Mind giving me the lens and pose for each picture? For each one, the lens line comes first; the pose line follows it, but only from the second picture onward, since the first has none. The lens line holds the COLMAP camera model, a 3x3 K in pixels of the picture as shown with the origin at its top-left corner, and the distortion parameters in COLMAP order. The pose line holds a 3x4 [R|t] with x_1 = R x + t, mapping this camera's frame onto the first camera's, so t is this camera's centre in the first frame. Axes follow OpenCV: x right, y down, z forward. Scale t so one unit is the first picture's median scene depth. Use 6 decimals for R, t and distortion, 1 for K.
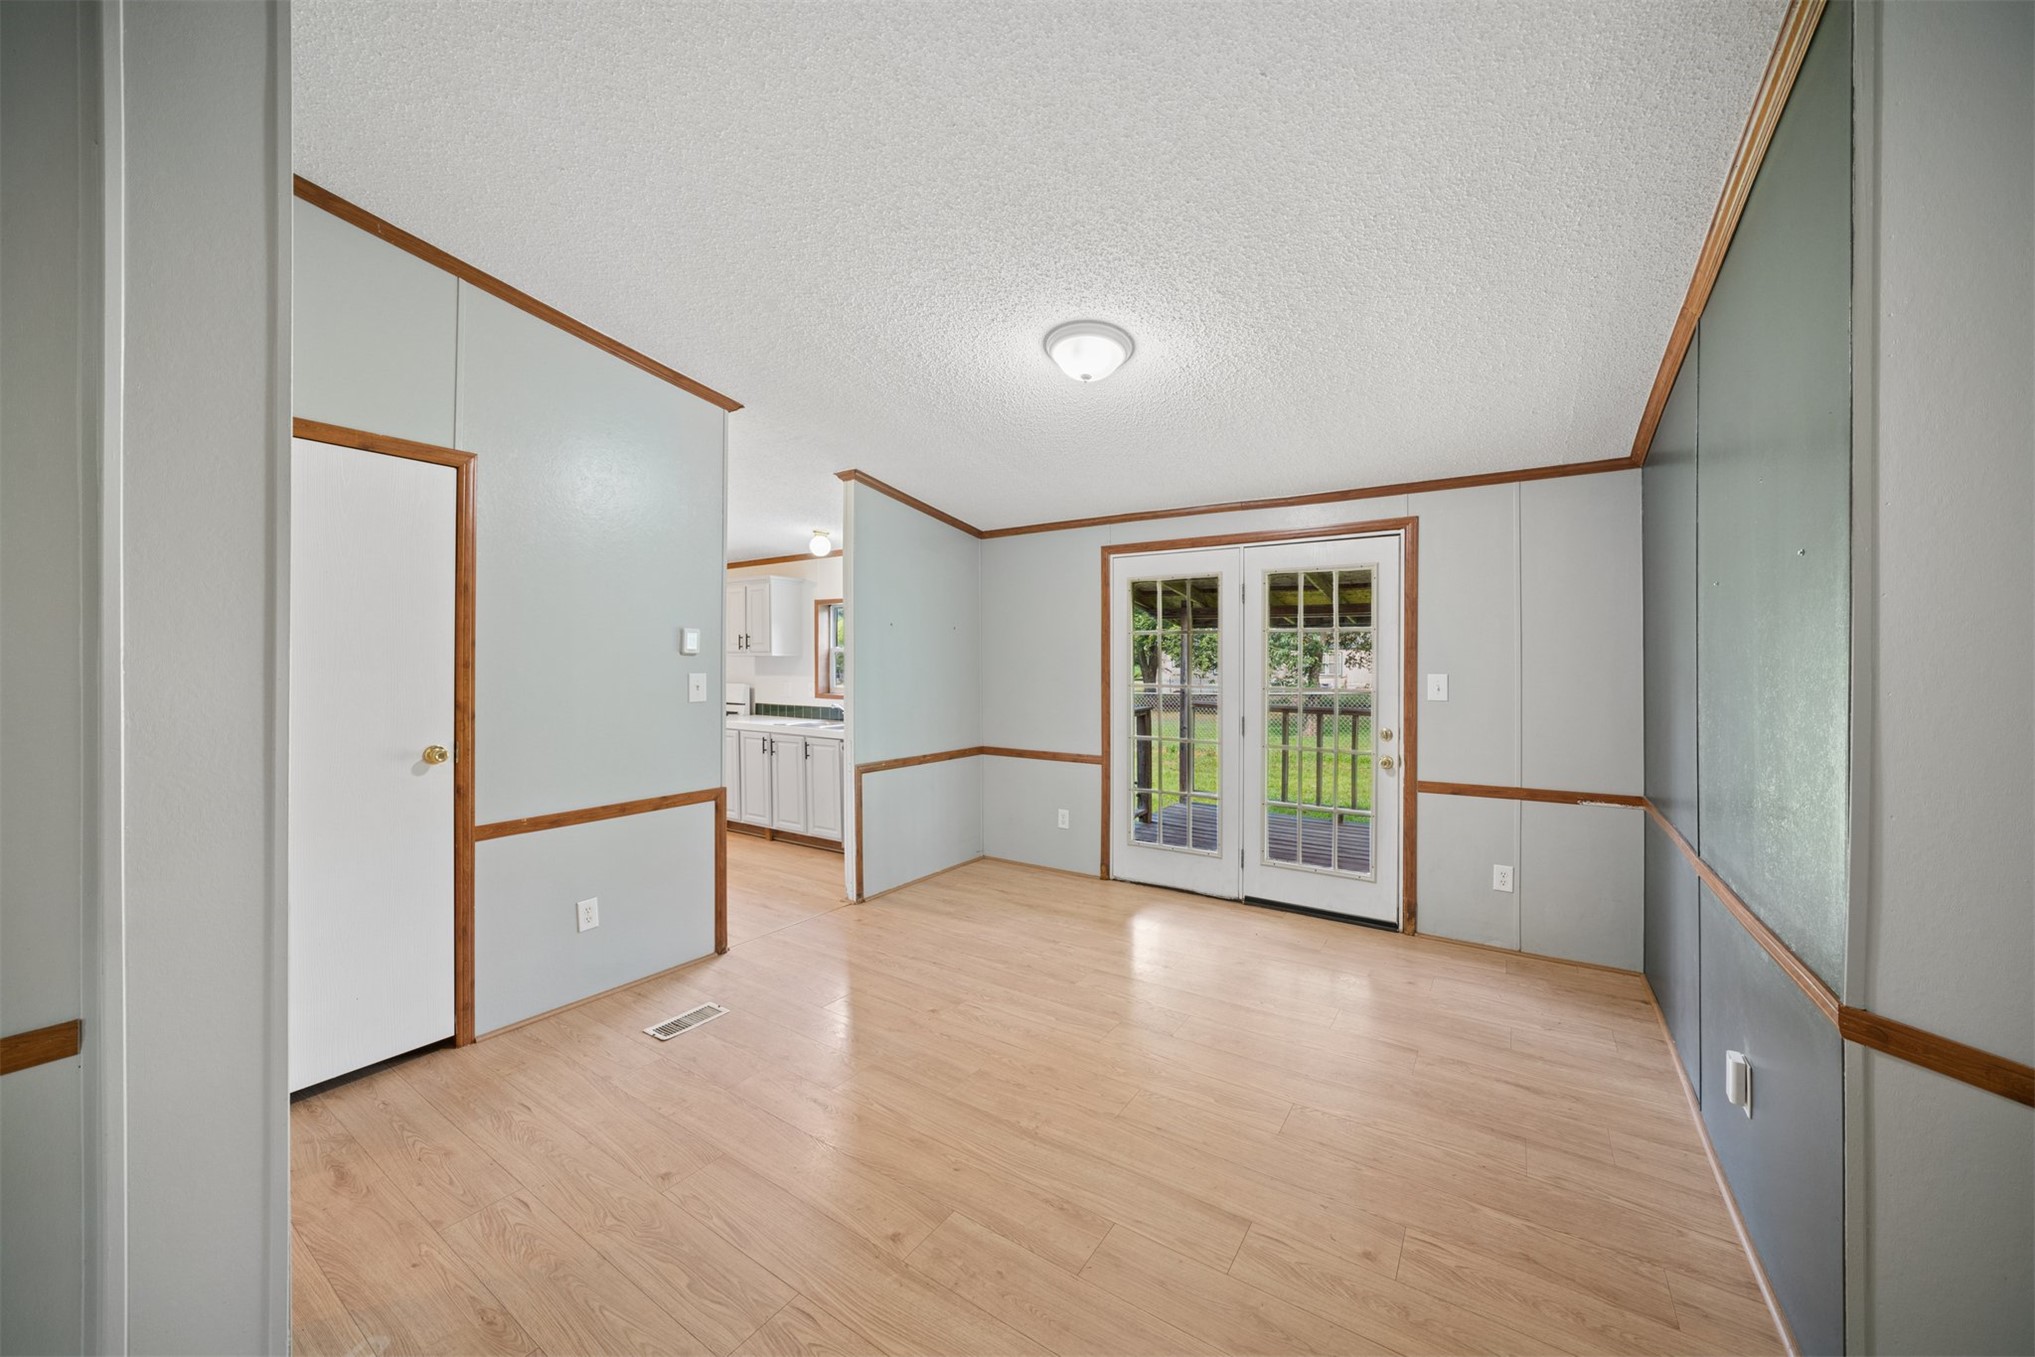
lens RADIAL K [[741.9, 0, 1018.2], [0, 741.9, 660.9], [0, 0, 1]] dist [-0.017209, 0.003286]
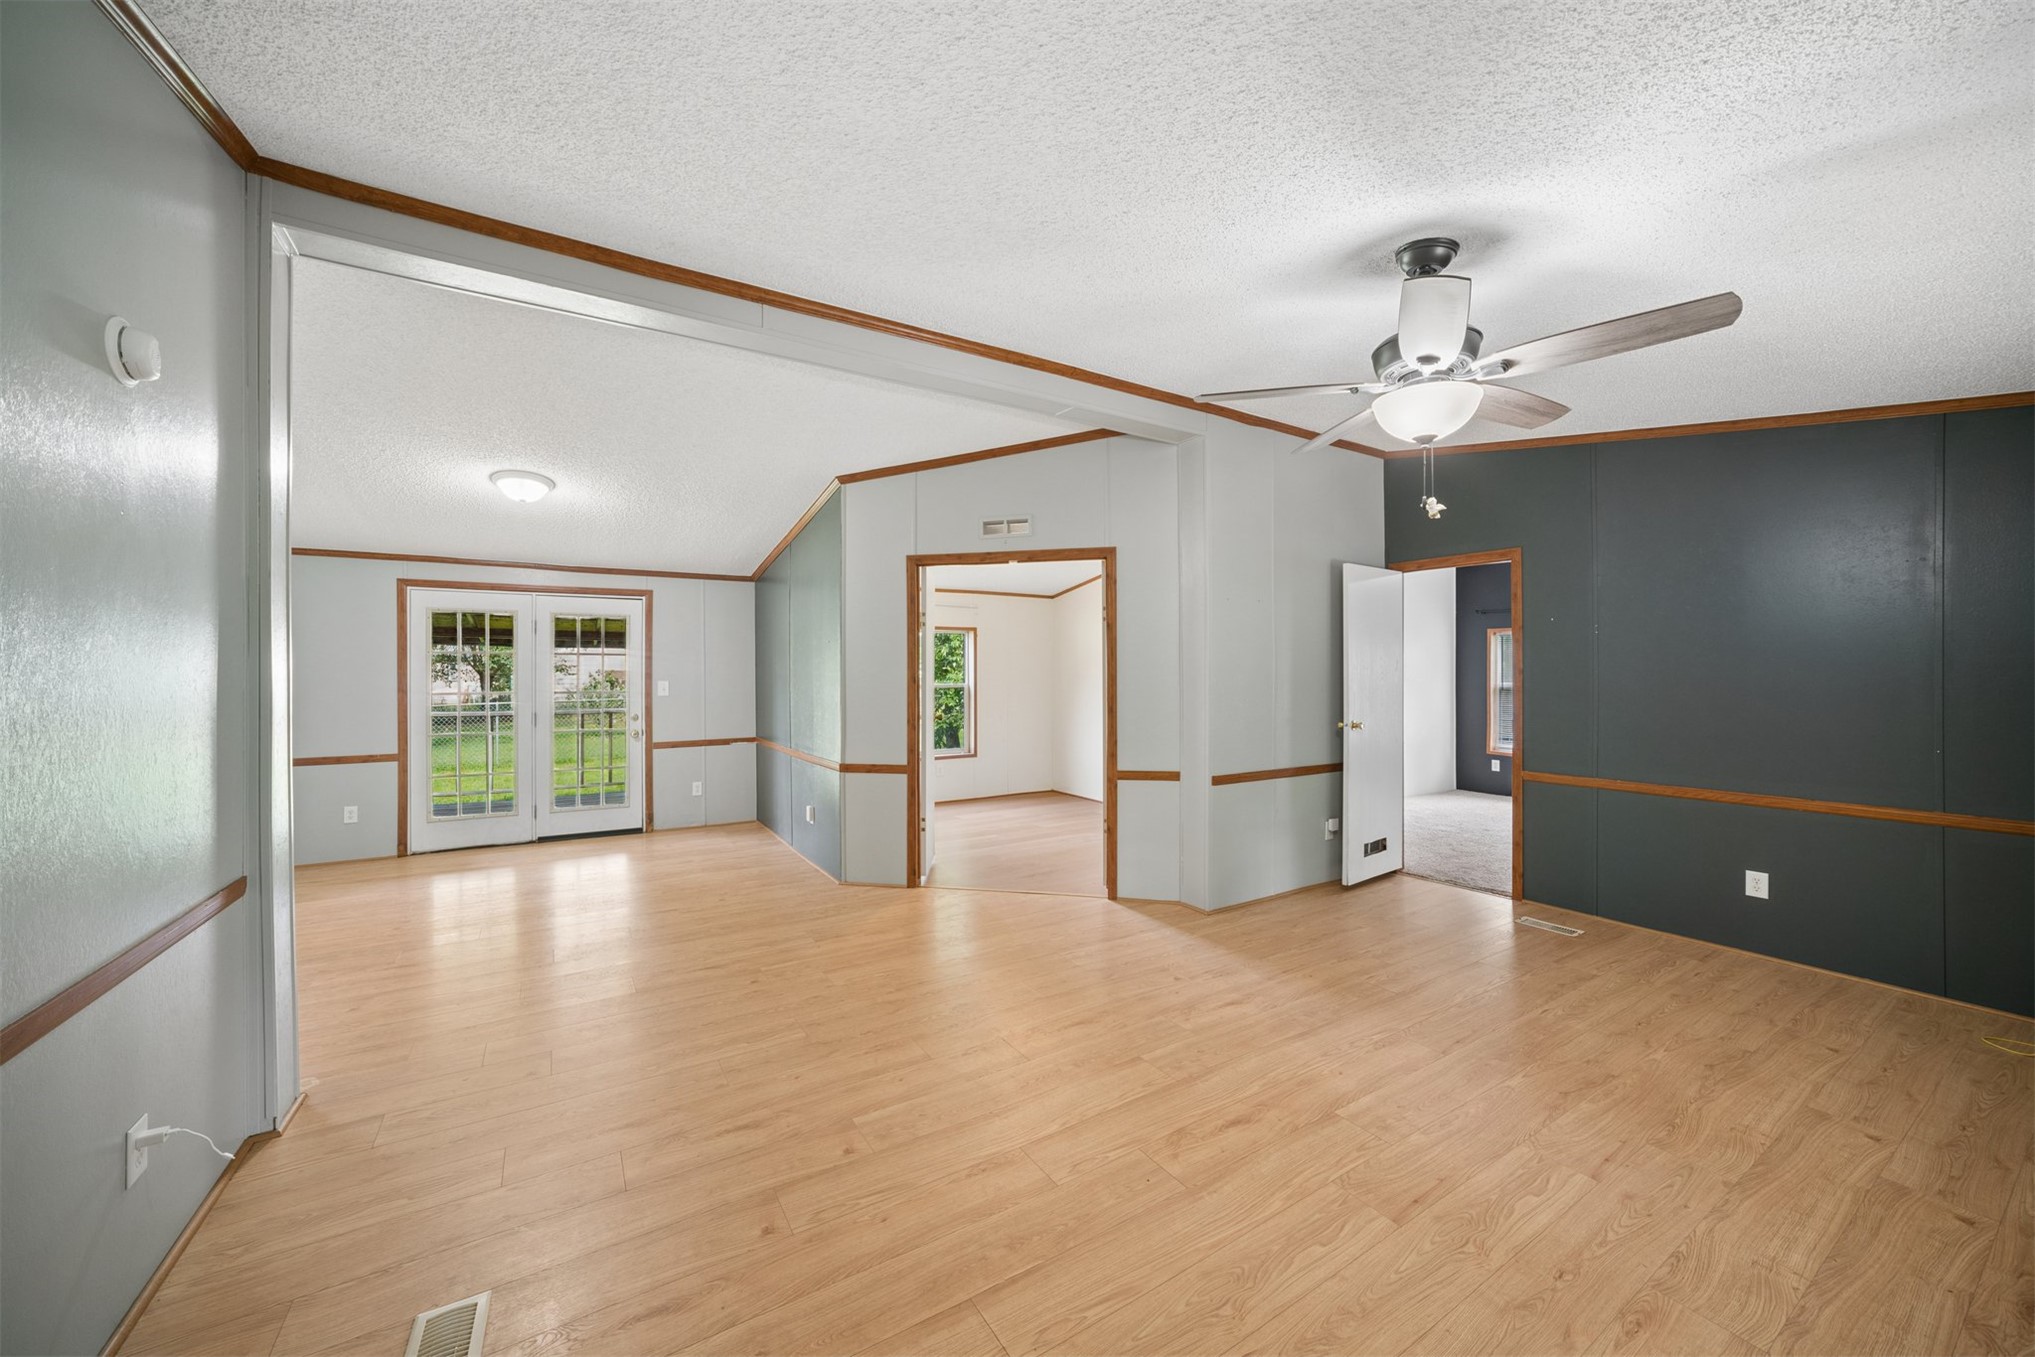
lens RADIAL K [[741.9, 0, 1009.1], [0, 741.9, 671.9], [0, 0, 1]] dist [-0.017209, 0.003286]
pose [[0.401240, 0.001229, 0.915972, -0.724620], [0.003263, 0.999991, -0.002771, 0.003481], [-0.915967, 0.004100, 0.401232, -0.472570]]
